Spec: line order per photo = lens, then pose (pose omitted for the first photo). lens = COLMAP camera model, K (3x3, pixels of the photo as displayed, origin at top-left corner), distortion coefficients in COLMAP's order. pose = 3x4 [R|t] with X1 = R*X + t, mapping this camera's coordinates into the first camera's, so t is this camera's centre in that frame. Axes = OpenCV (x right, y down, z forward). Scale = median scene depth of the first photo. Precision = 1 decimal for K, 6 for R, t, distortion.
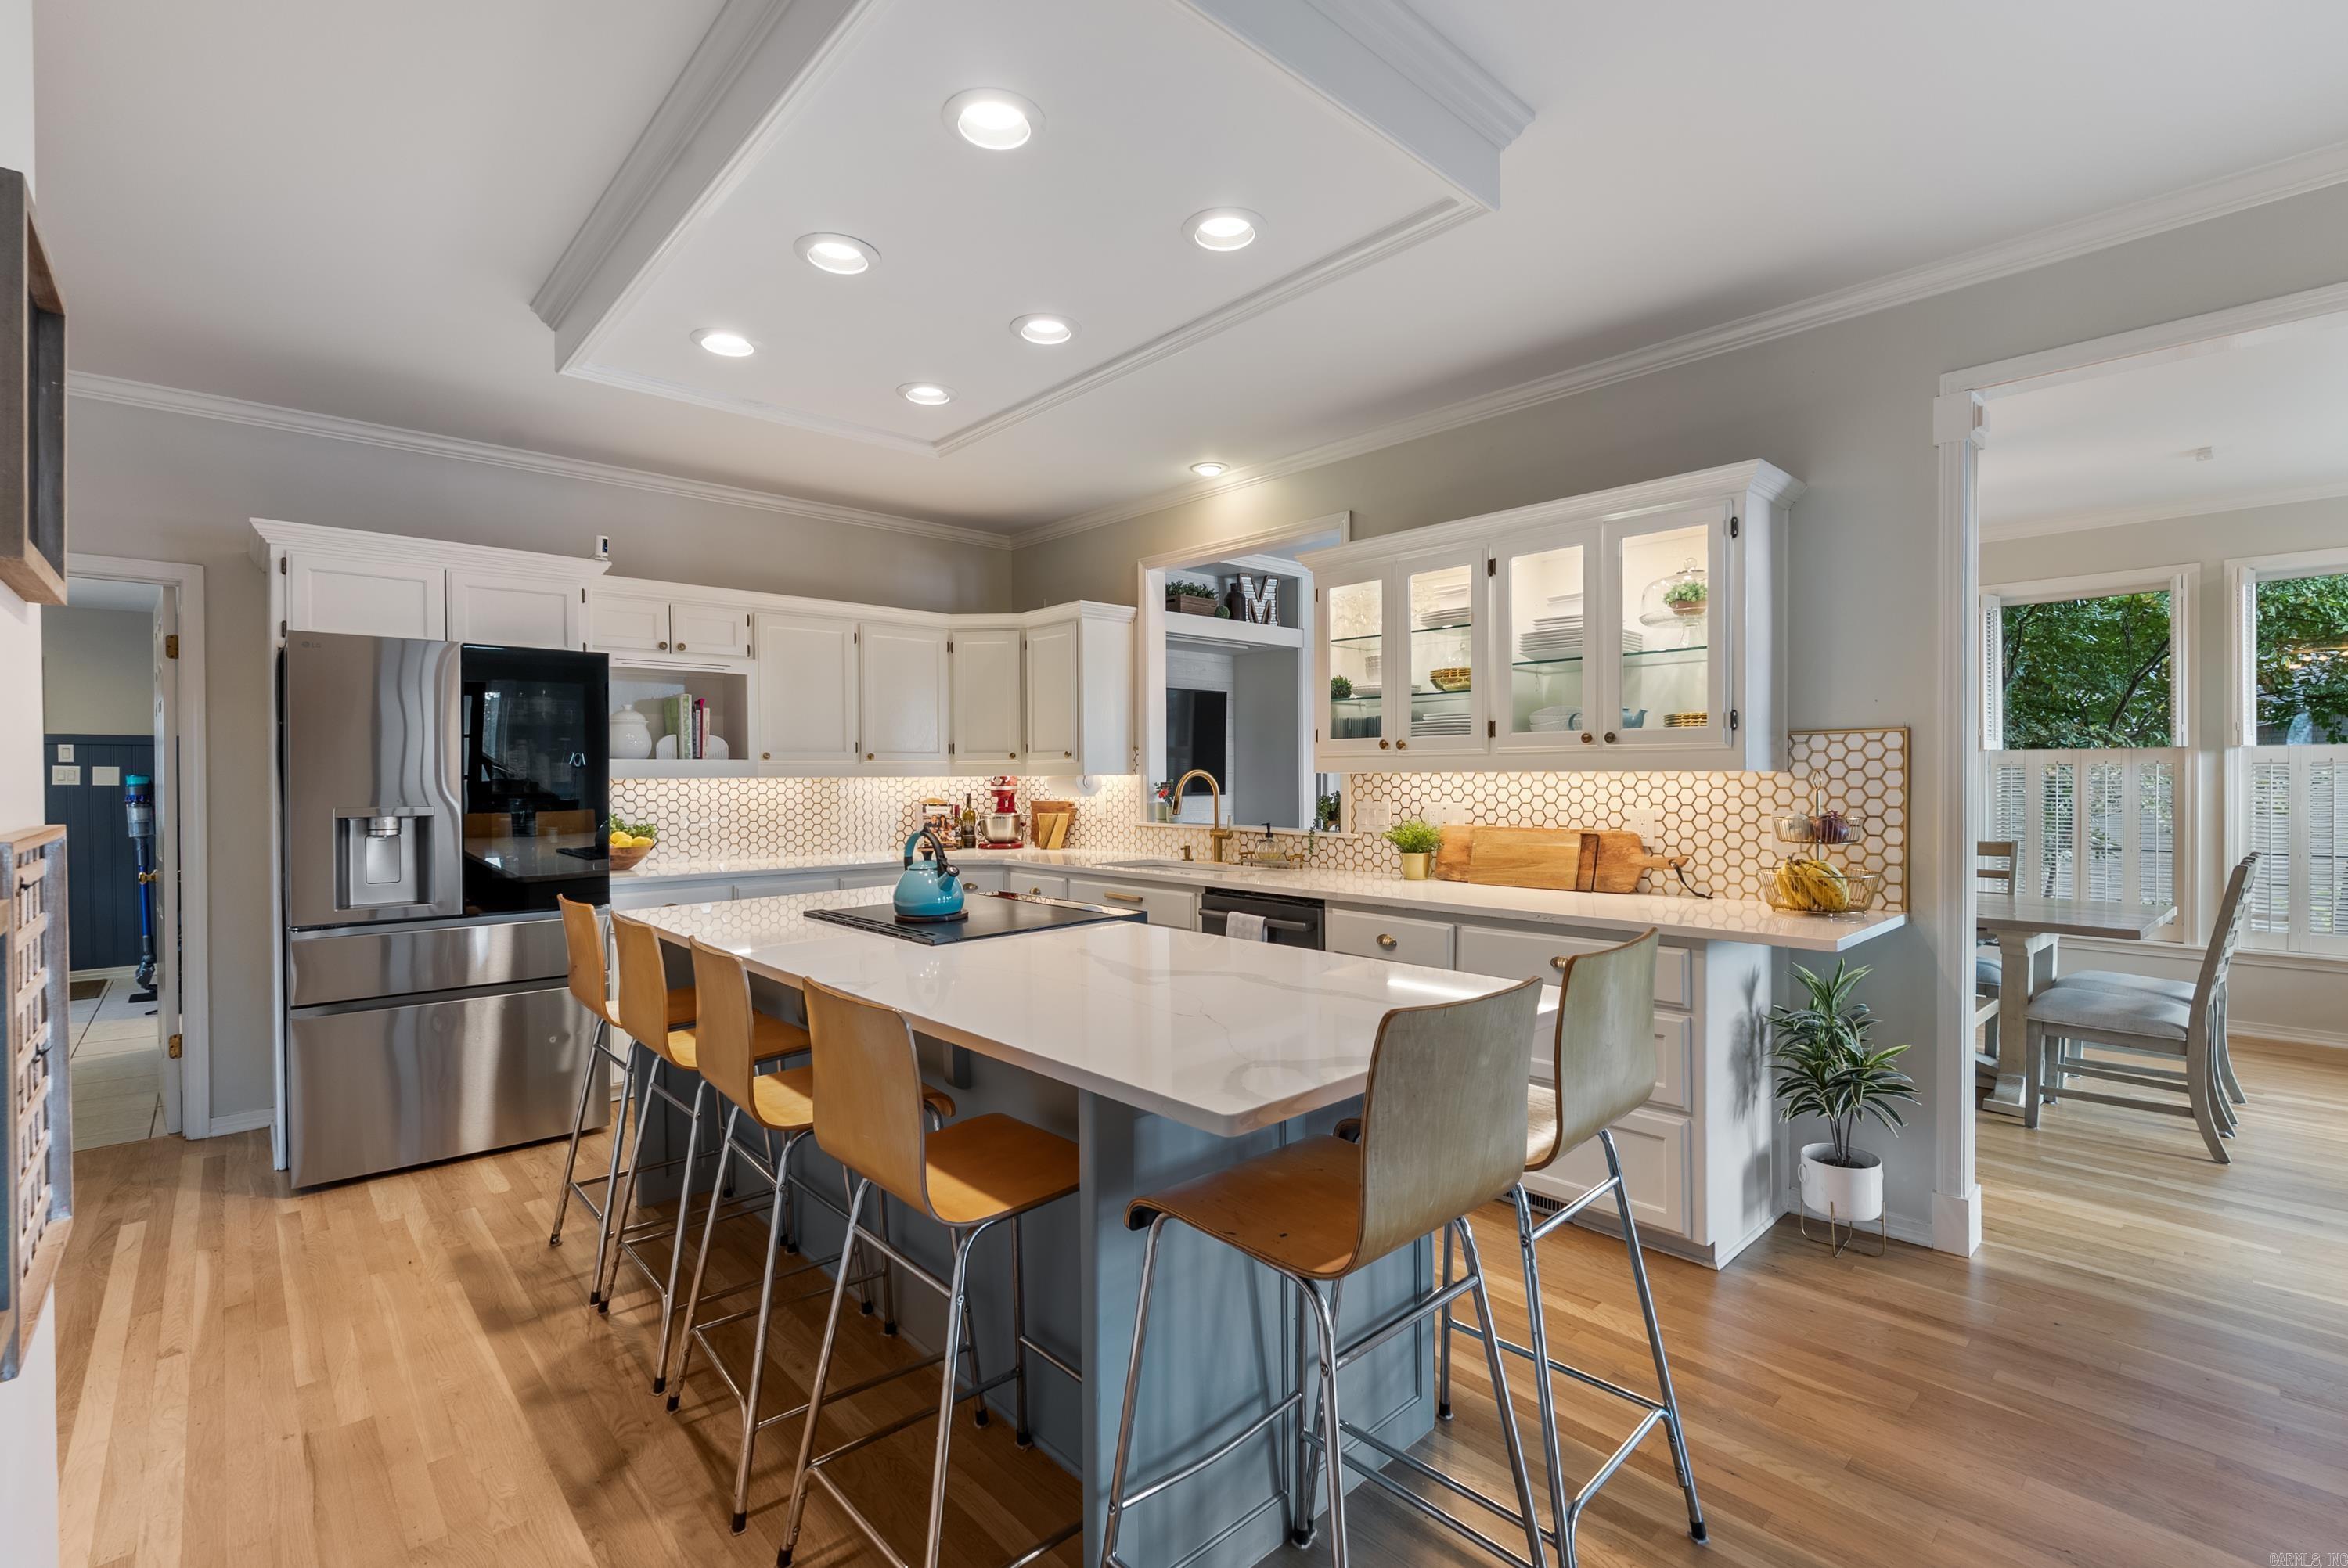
lens RADIAL K [[1038.9, 0, 1178.4], [0, 1038.9, 789.0], [0, 0, 1]] dist [-0.007234, 0.000888]
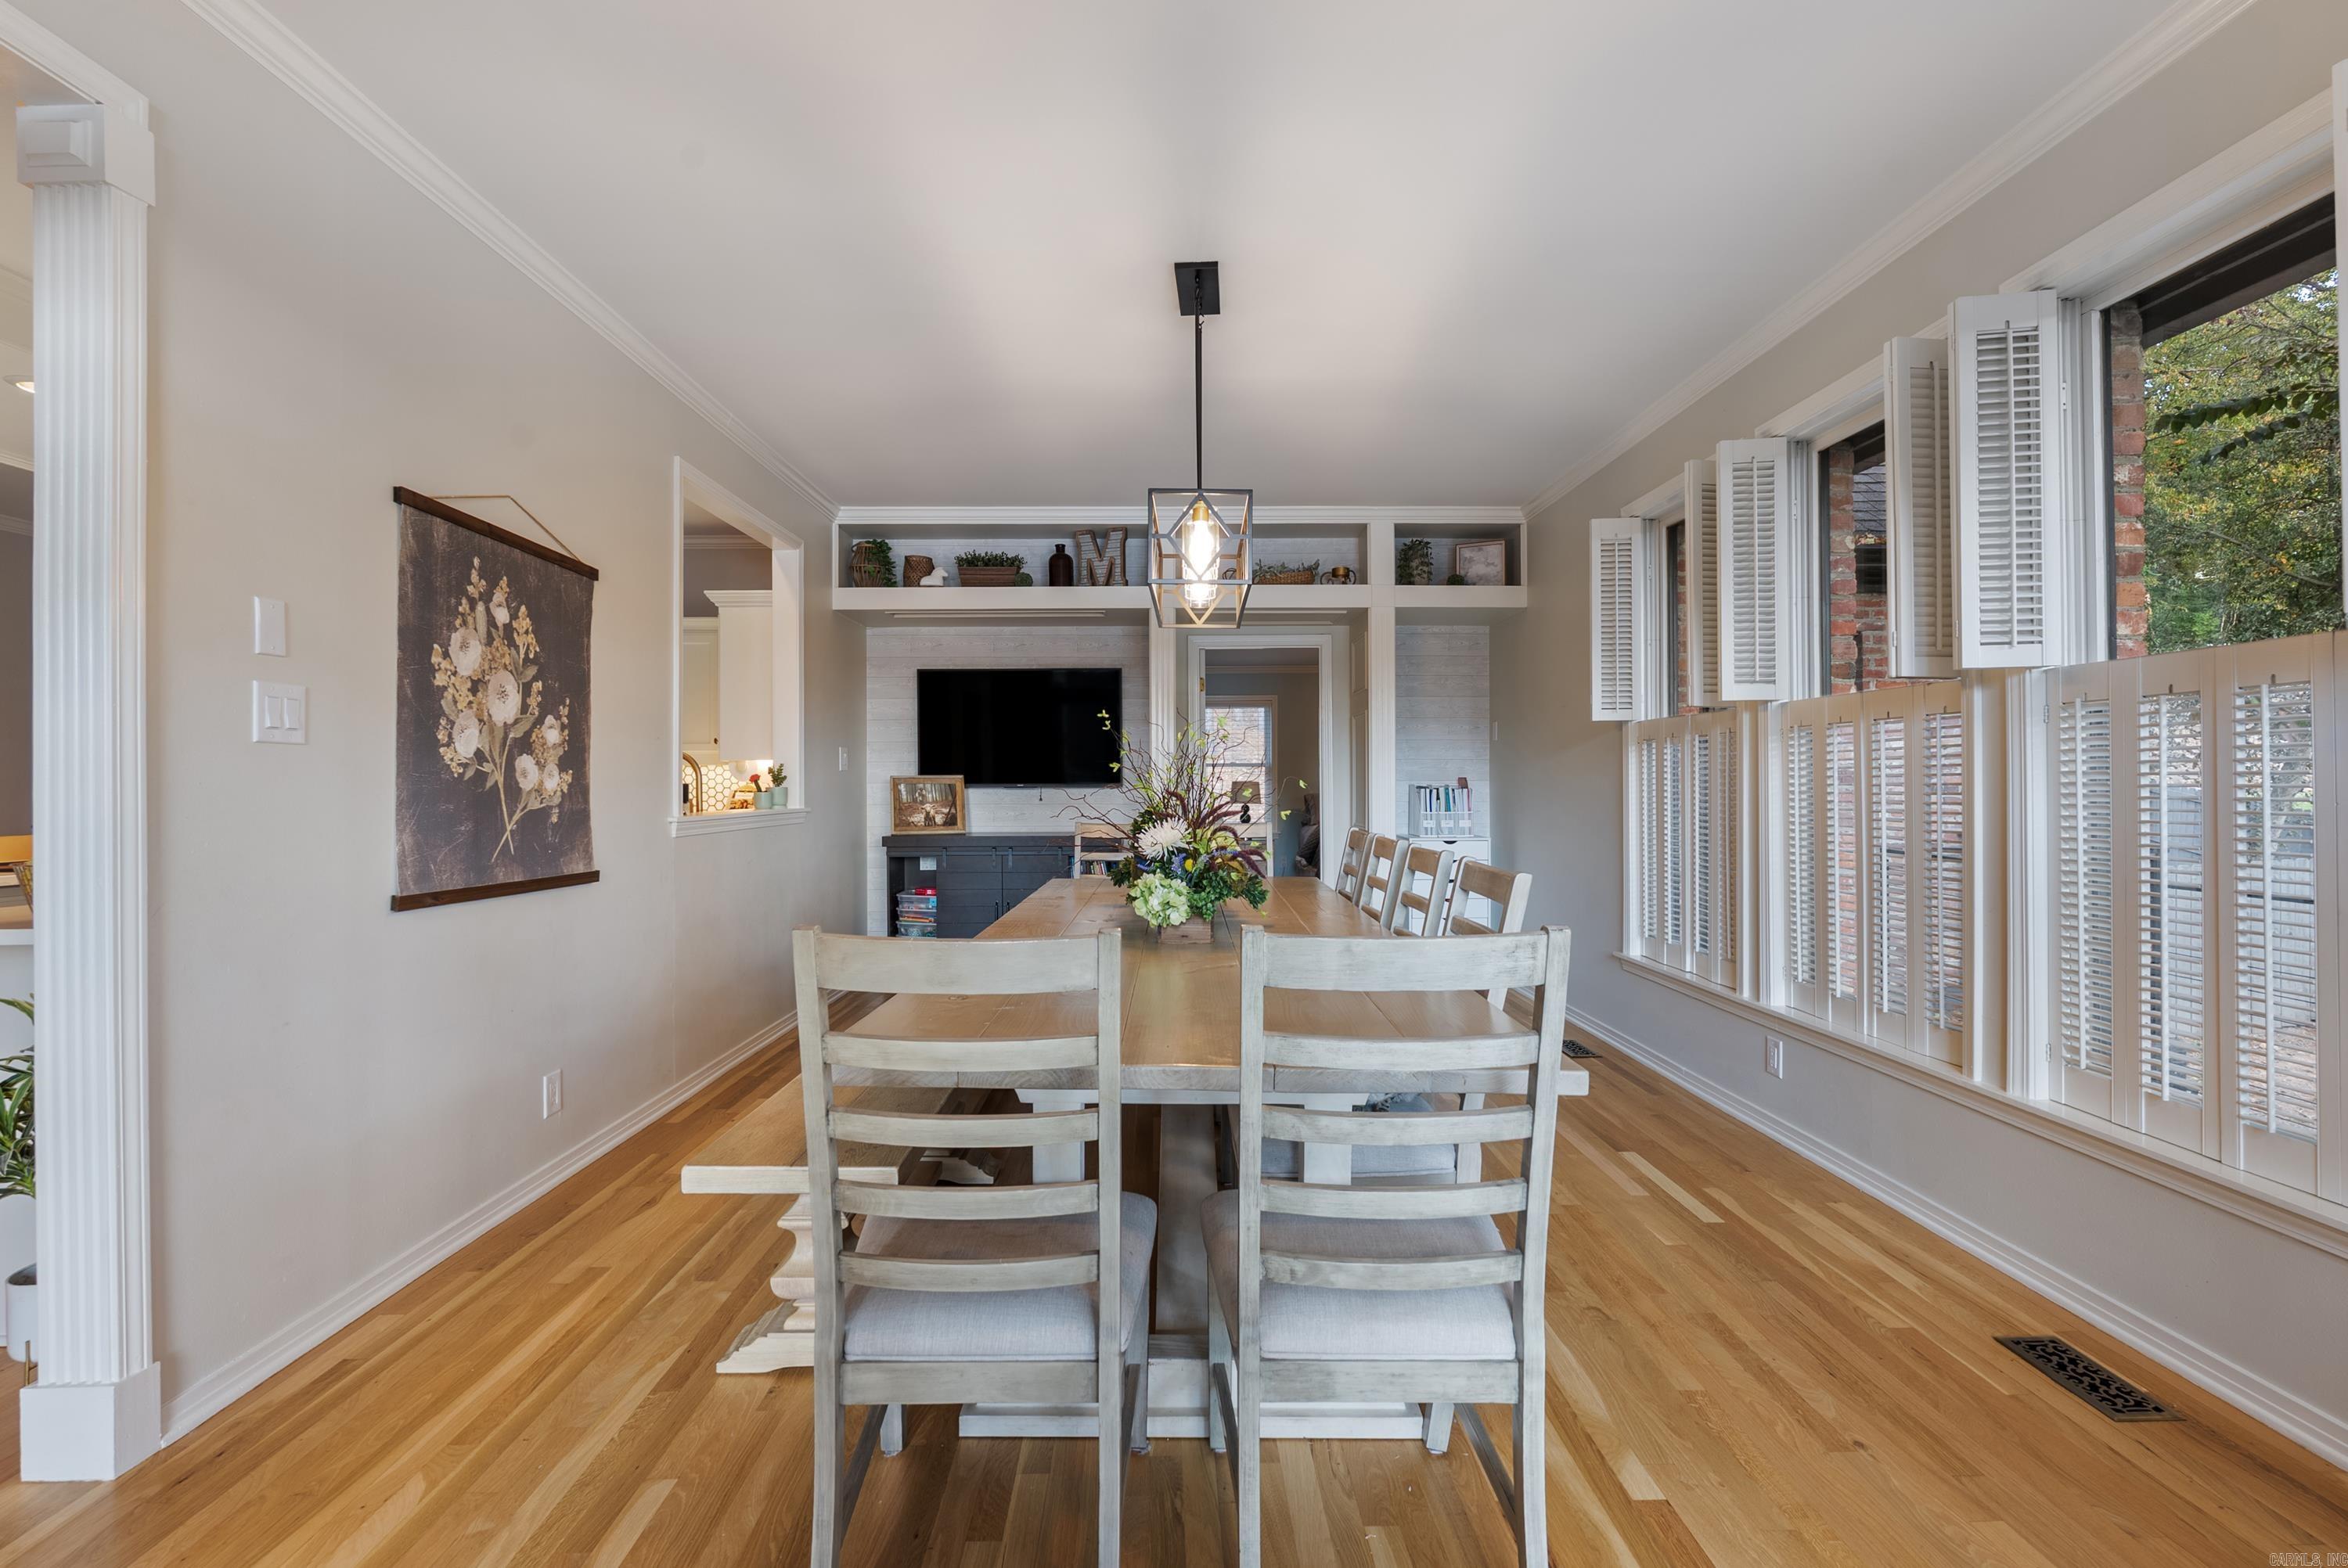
lens RADIAL K [[1038.9, 0, 1168.1], [0, 1038.9, 781.2], [0, 0, 1]] dist [-0.007234, 0.000888]
pose [[0.747279, -0.002656, -0.664505, 1.179621], [-0.010081, 0.999832, -0.015333, 0.023546], [0.664434, 0.018157, 0.747127, 0.685662]]
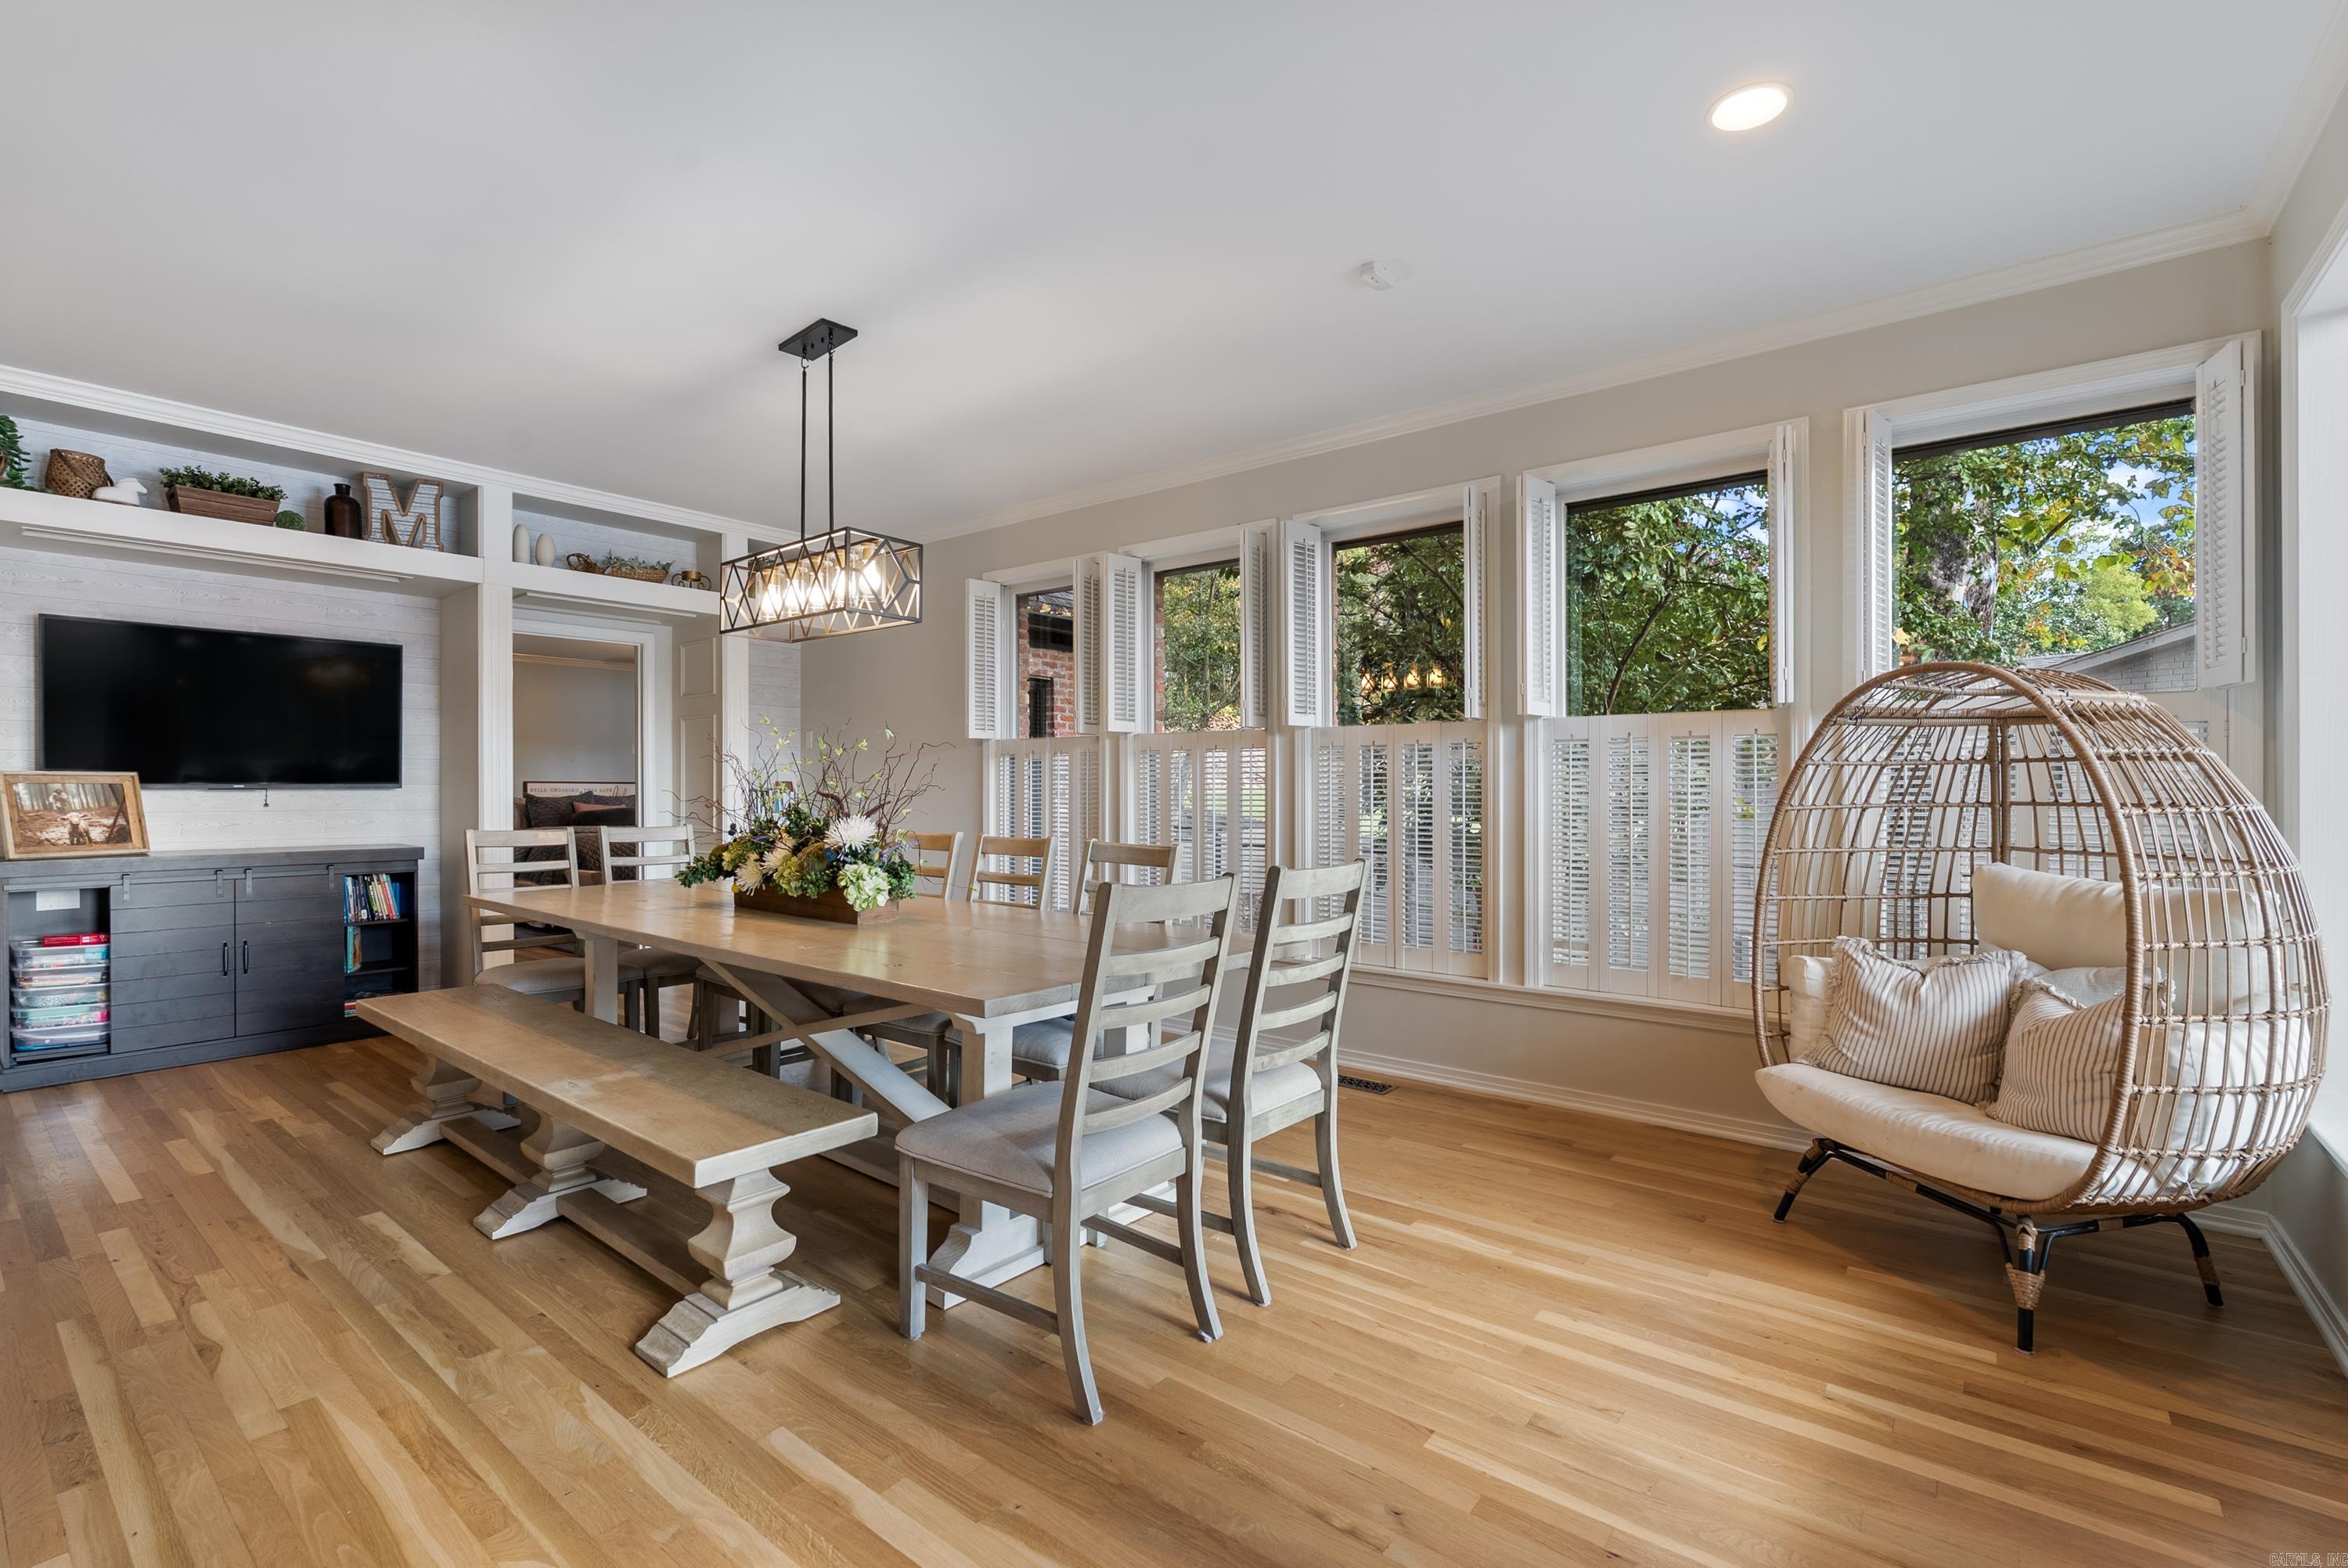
lens RADIAL K [[1038.9, 0, 1182.2], [0, 1038.9, 785.8], [0, 0, 1]] dist [-0.007234, 0.000888]
pose [[0.986964, 0.004228, 0.160883, 0.839061], [-0.001068, 0.999805, -0.019722, 0.029639], [-0.160935, 0.019293, 0.986776, 0.379094]]
